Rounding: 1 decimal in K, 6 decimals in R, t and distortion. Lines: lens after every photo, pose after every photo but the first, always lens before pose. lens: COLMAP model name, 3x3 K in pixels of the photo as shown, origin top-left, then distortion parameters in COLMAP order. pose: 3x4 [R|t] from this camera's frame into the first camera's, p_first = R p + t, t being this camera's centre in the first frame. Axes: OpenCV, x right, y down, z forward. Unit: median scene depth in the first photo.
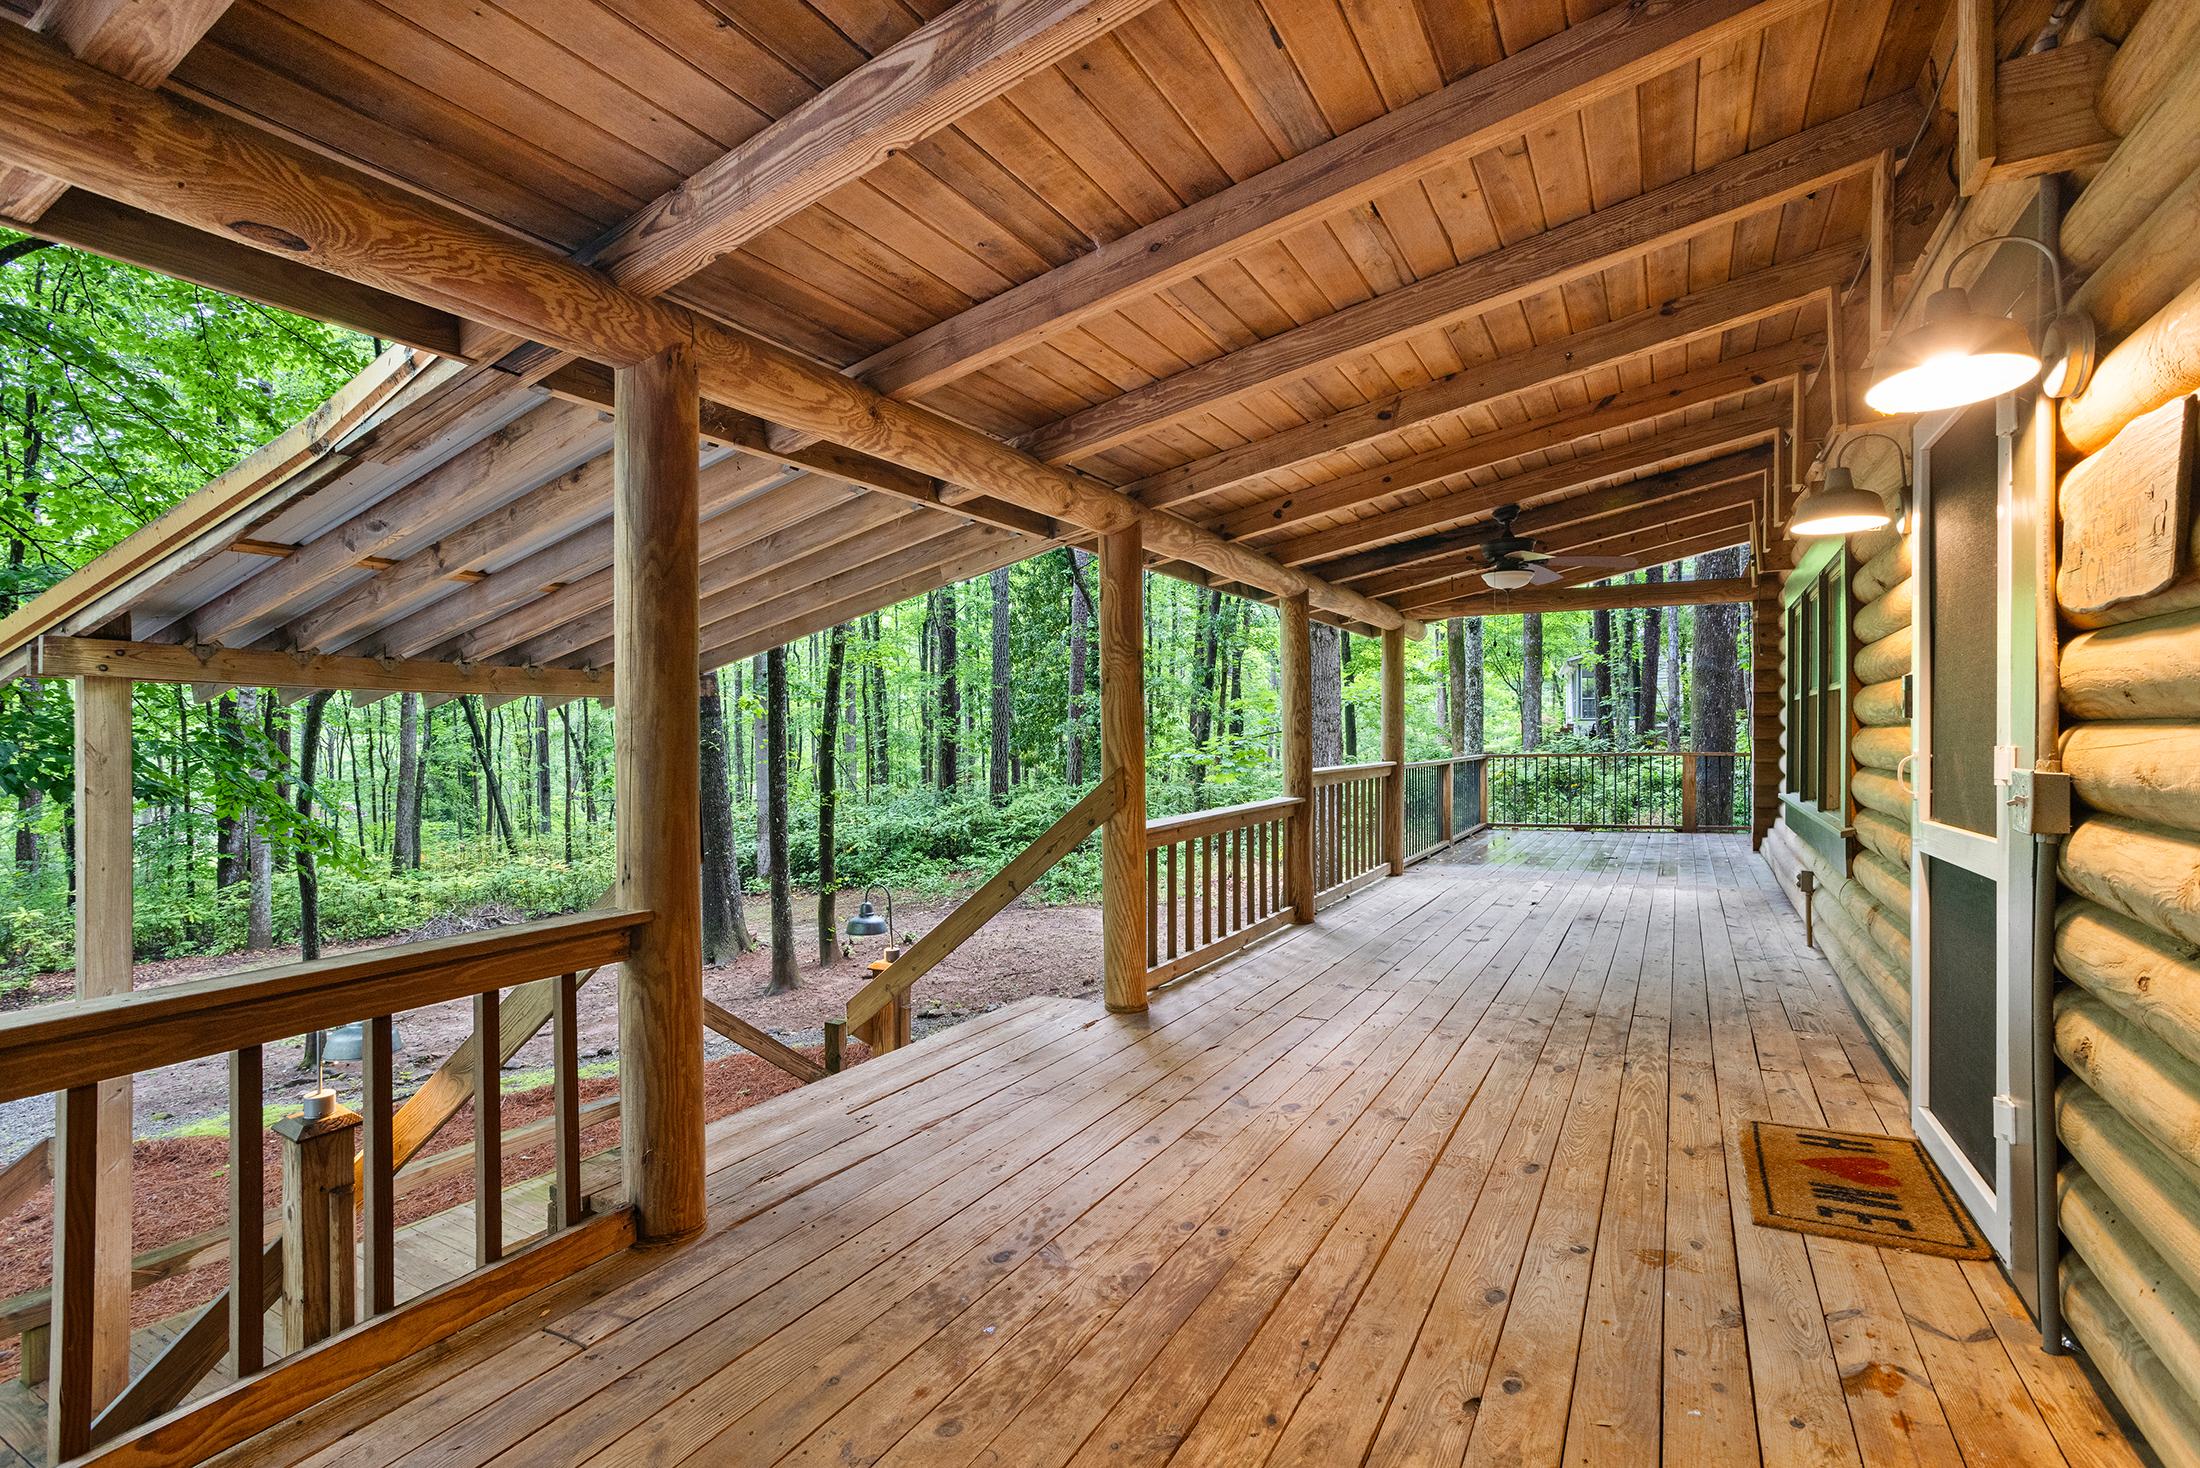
lens RADIAL K [[1076.6, 0, 1103.7], [0, 1076.6, 736.5], [0, 0, 1]] dist [-0.037280, 0.019984]
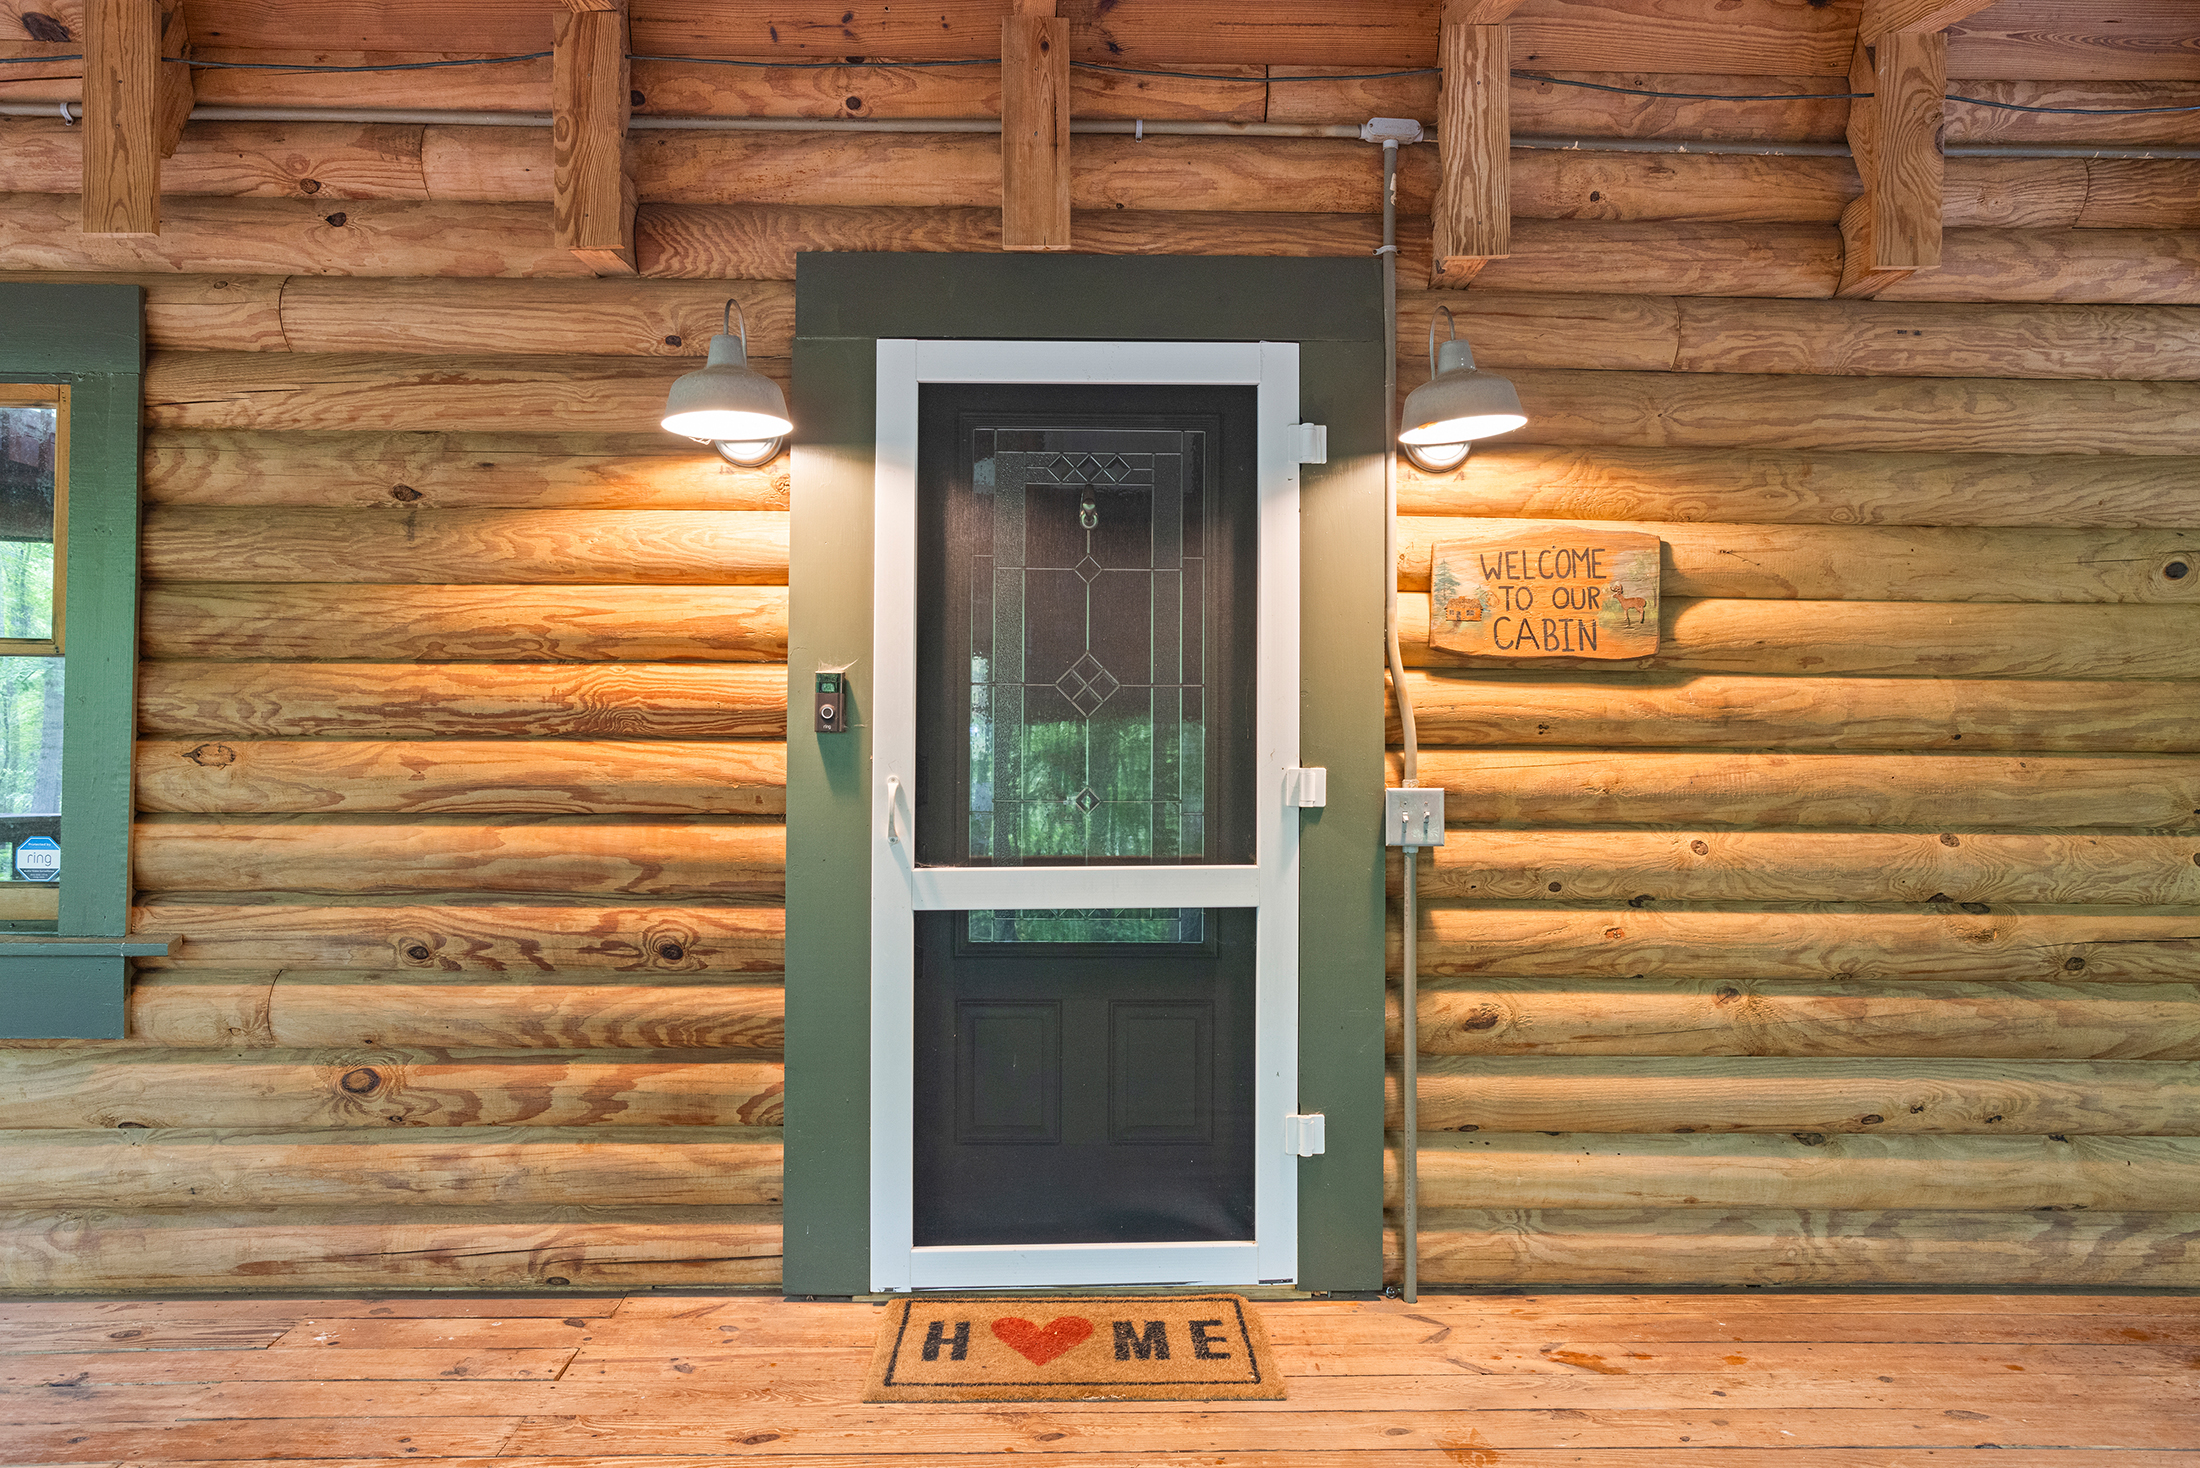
lens RADIAL K [[1458.1, 0, 1102.6], [0, 1458.1, 717.0], [0, 0, 1]] dist [-0.024892, 0.033042]
pose [[-0.508335, 0.016771, 0.860996, -0.223822], [-0.003237, 0.999766, -0.021384, -0.008421], [-0.861153, -0.013657, -0.508162, 1.620484]]
